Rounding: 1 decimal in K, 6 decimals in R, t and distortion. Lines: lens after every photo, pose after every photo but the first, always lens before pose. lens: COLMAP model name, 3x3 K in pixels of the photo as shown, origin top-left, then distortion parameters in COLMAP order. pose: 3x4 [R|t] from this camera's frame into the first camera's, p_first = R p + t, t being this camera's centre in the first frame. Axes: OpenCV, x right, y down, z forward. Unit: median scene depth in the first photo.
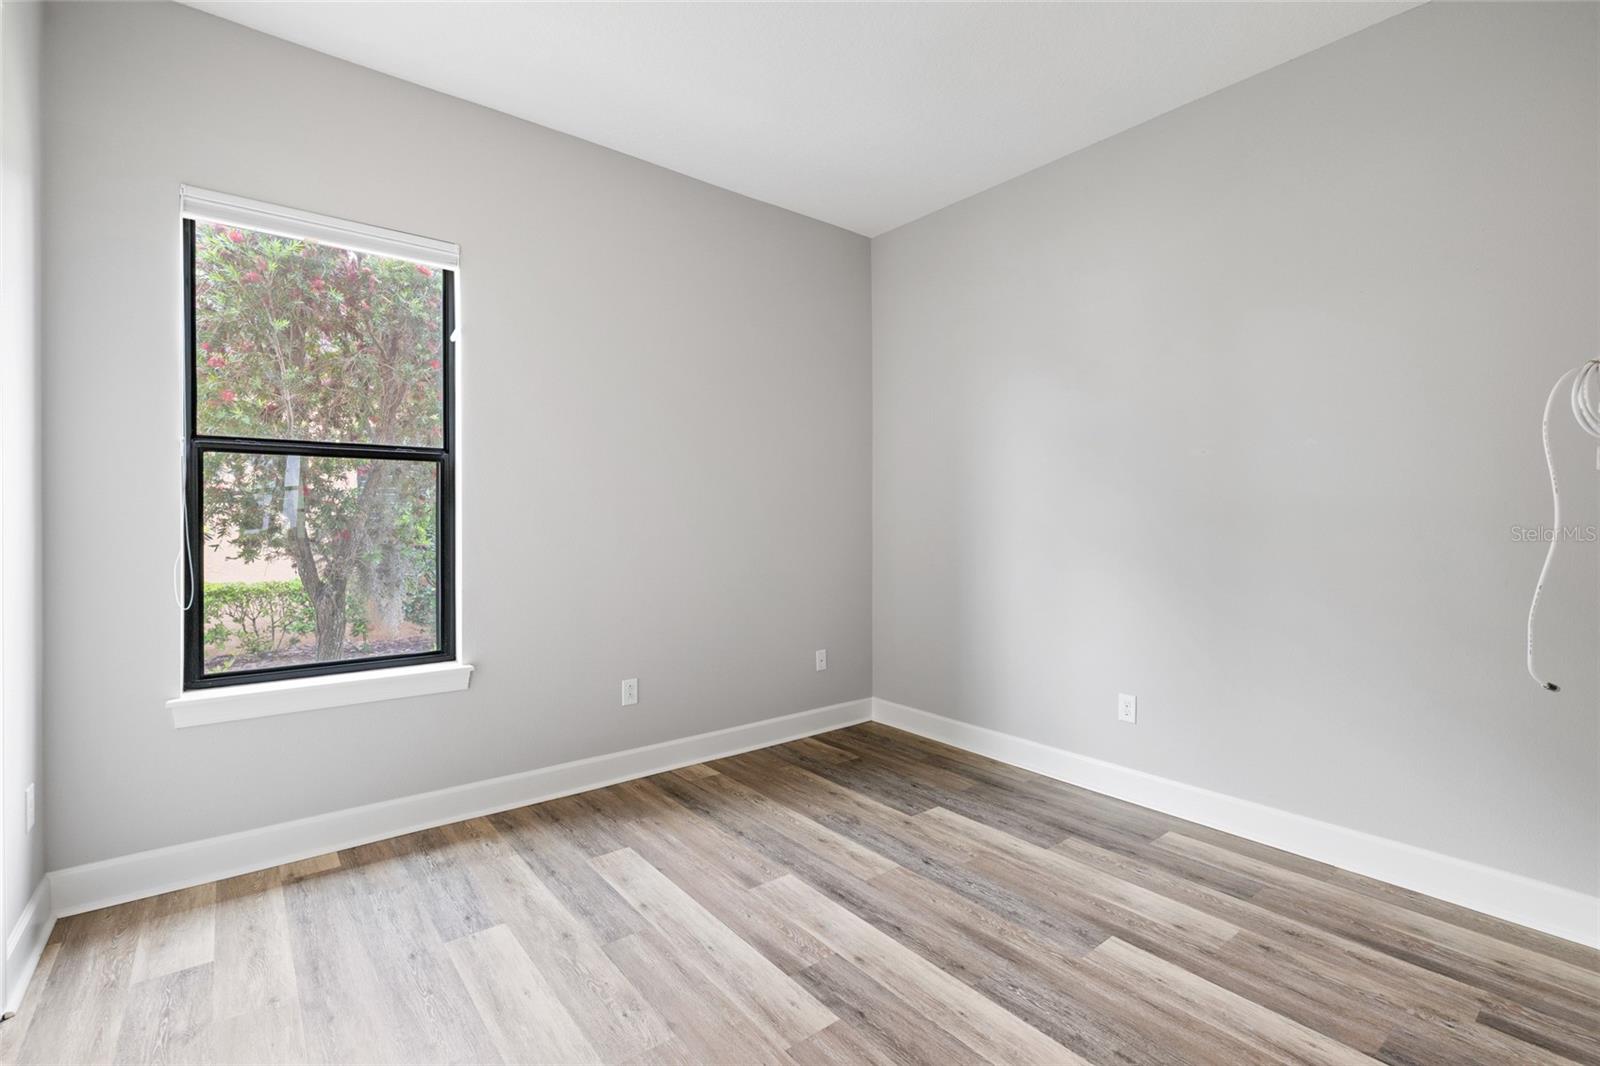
lens RADIAL K [[720.8, 0, 806.2], [0, 720.8, 531.9], [0, 0, 1]] dist [-0.008183, 0.002201]
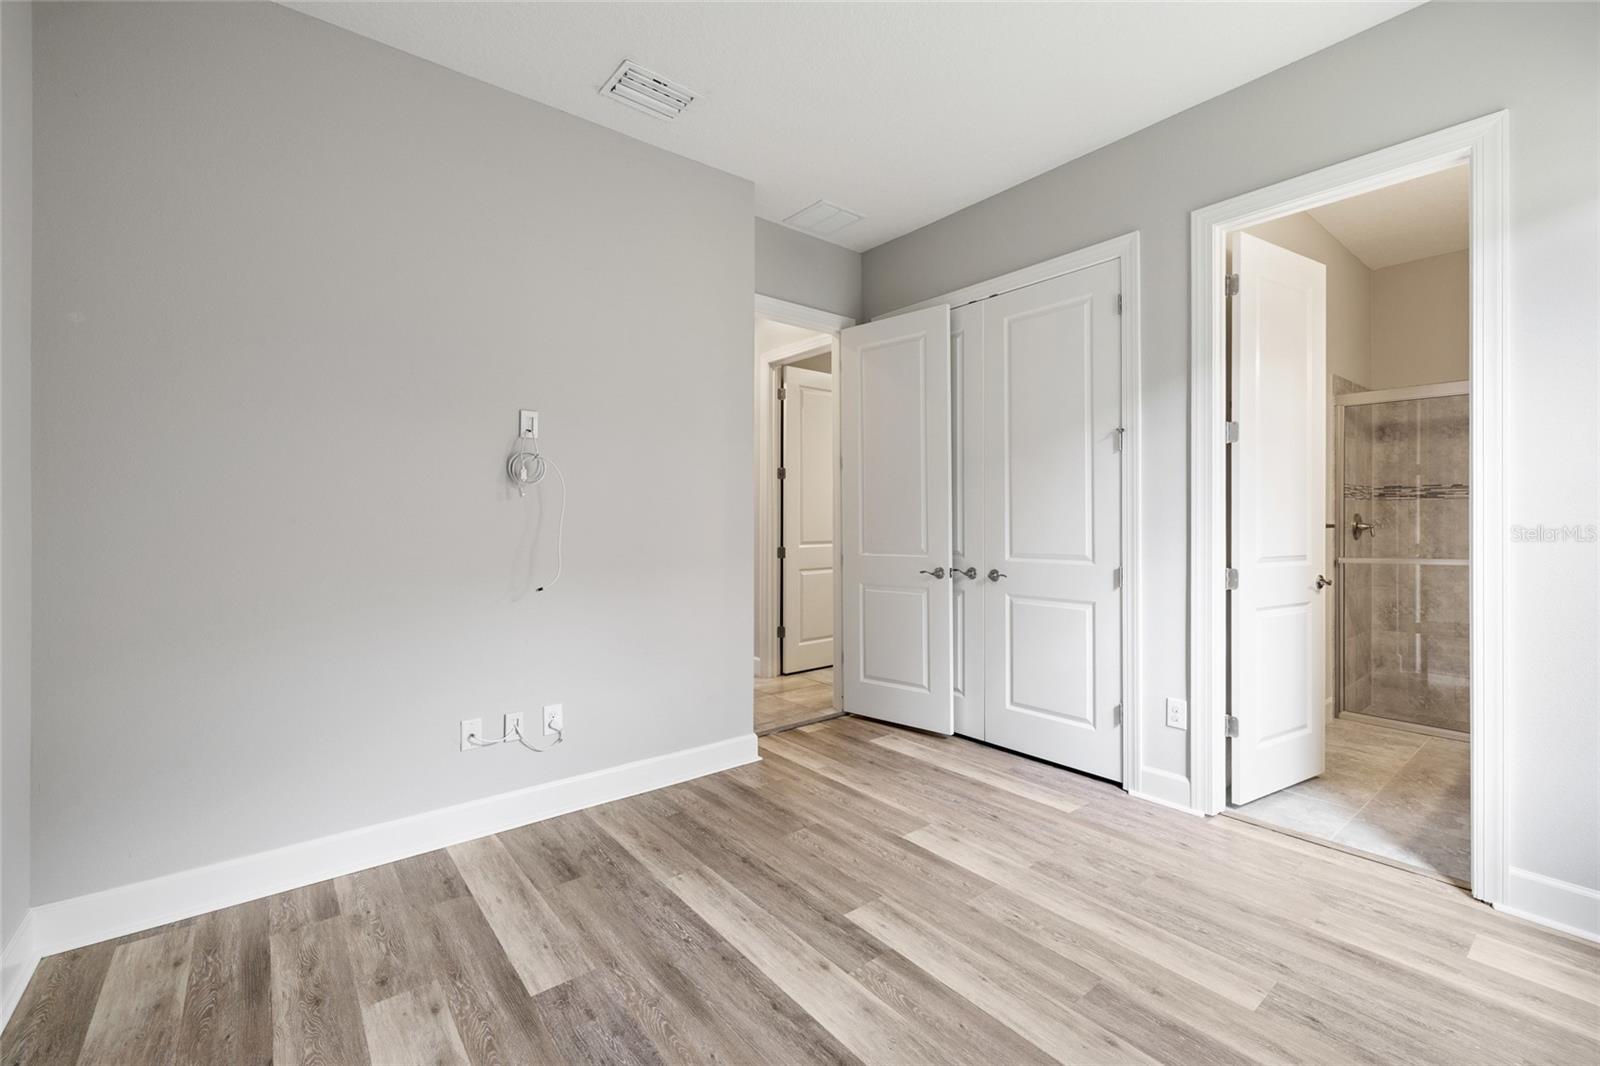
lens RADIAL K [[673.0, 0, 817.4], [0, 673.0, 504.5], [0, 0, 1]] dist [-0.003795, -0.000070]
pose [[-0.999880, -0.000734, -0.015473, 0.099059], [-0.000650, 0.999985, -0.005456, -0.030985], [0.015477, -0.005445, -0.999865, 1.938610]]
